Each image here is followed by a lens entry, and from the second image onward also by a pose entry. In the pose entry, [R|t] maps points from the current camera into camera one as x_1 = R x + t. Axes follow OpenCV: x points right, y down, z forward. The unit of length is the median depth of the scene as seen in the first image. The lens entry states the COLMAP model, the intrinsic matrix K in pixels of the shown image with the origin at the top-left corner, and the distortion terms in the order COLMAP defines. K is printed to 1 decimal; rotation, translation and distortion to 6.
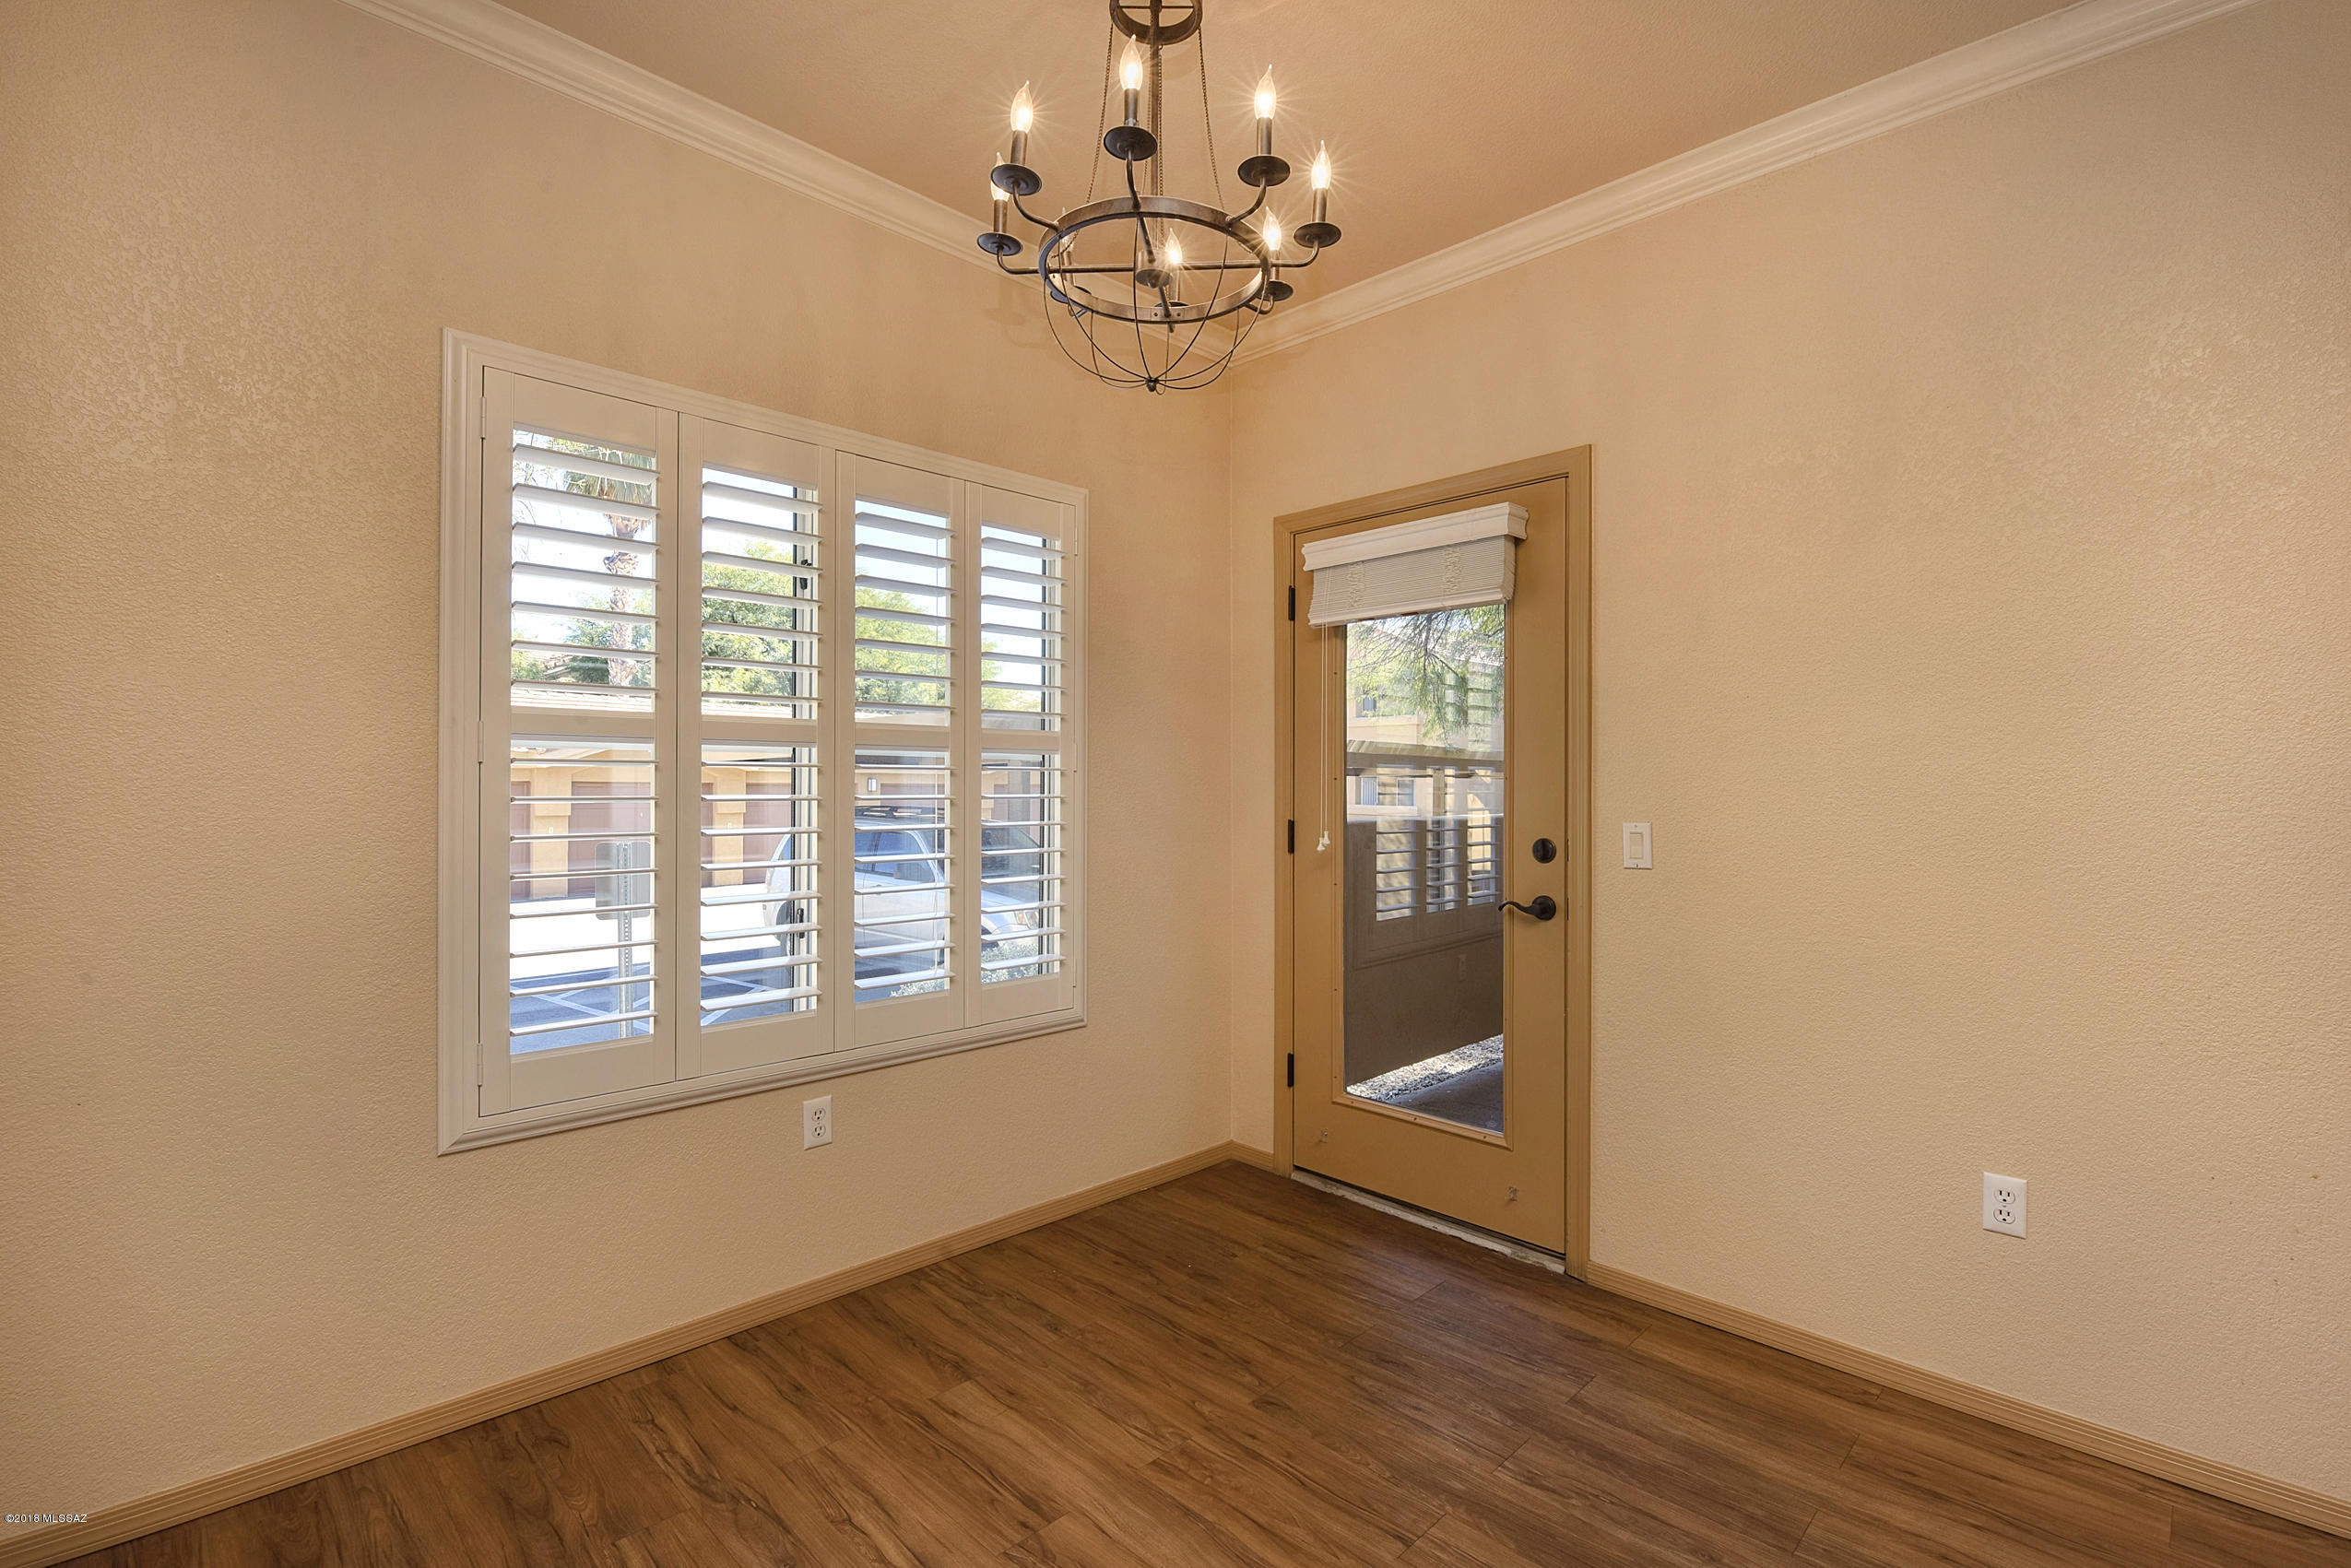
lens RADIAL K [[1065.2, 0, 1188.2], [0, 1065.2, 764.4], [0, 0, 1]] dist [-0.003619, -0.008518]
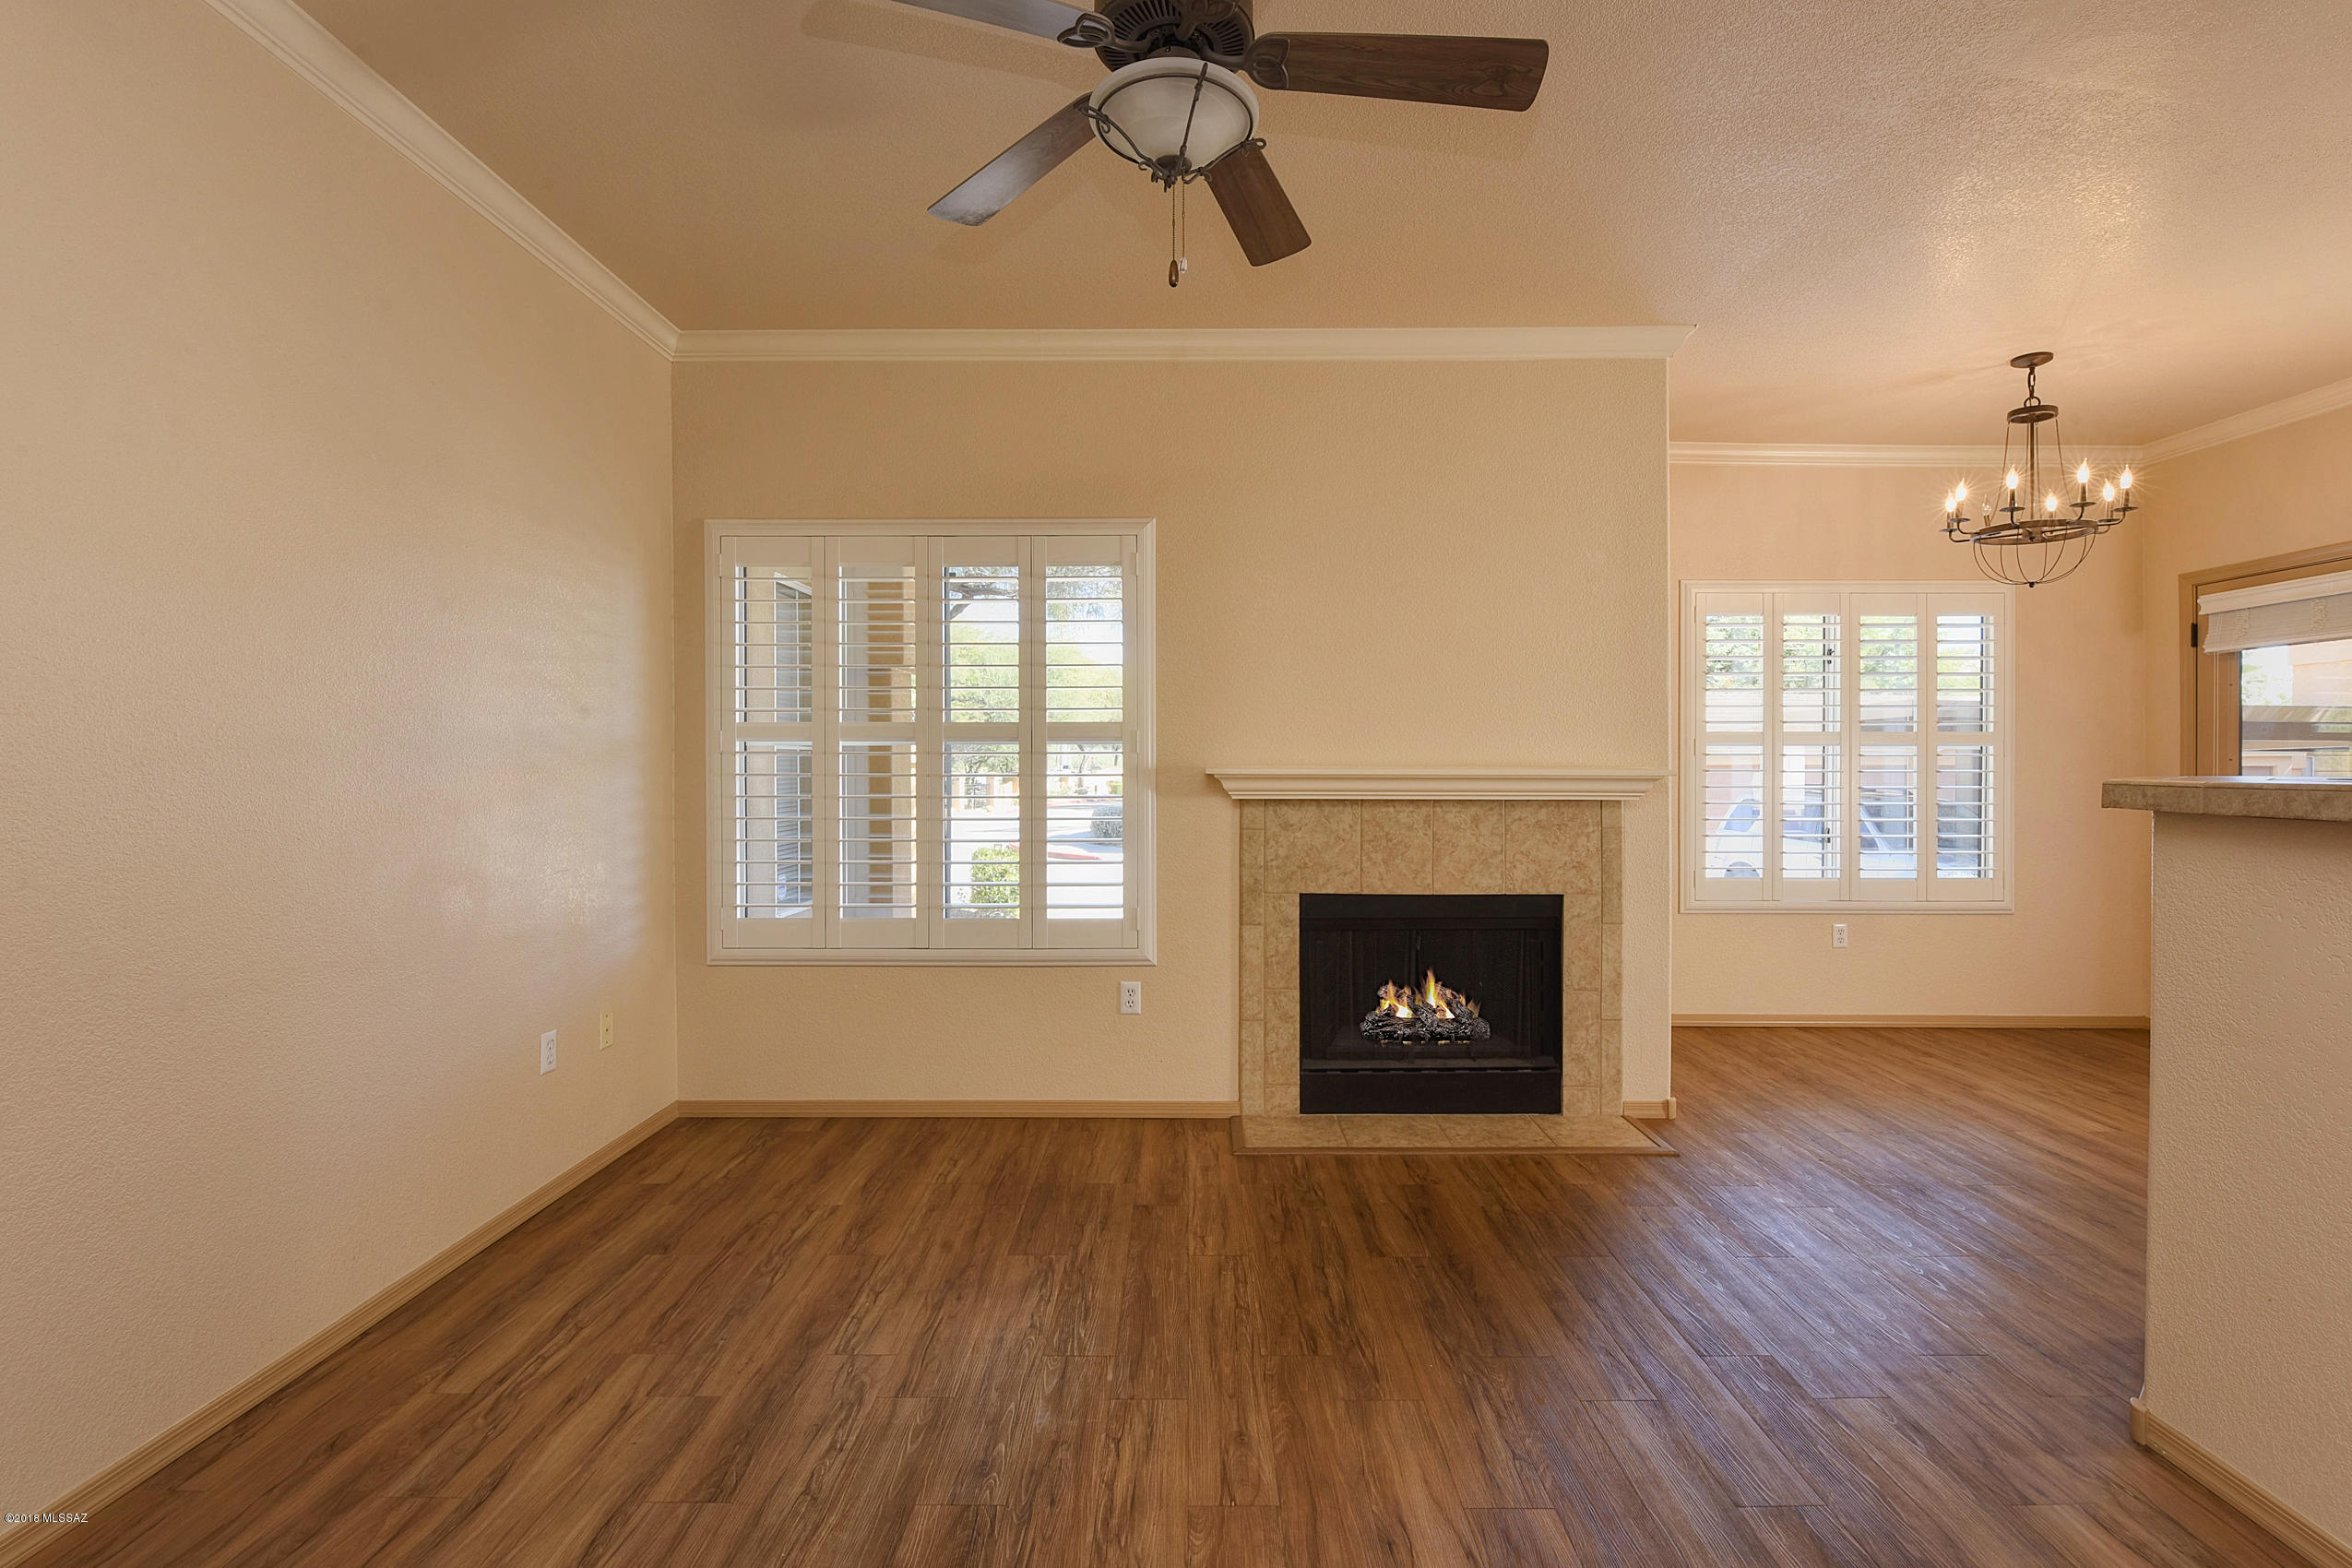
lens RADIAL K [[1073.3, 0, 1181.8], [0, 1073.3, 764.8], [0, 0, 1]] dist [0.000348, -0.010426]
pose [[0.700853, -0.009085, -0.713248, 0.220321], [0.017141, 0.999845, 0.004107, -0.010128], [0.713100, -0.015104, 0.700900, -1.309310]]
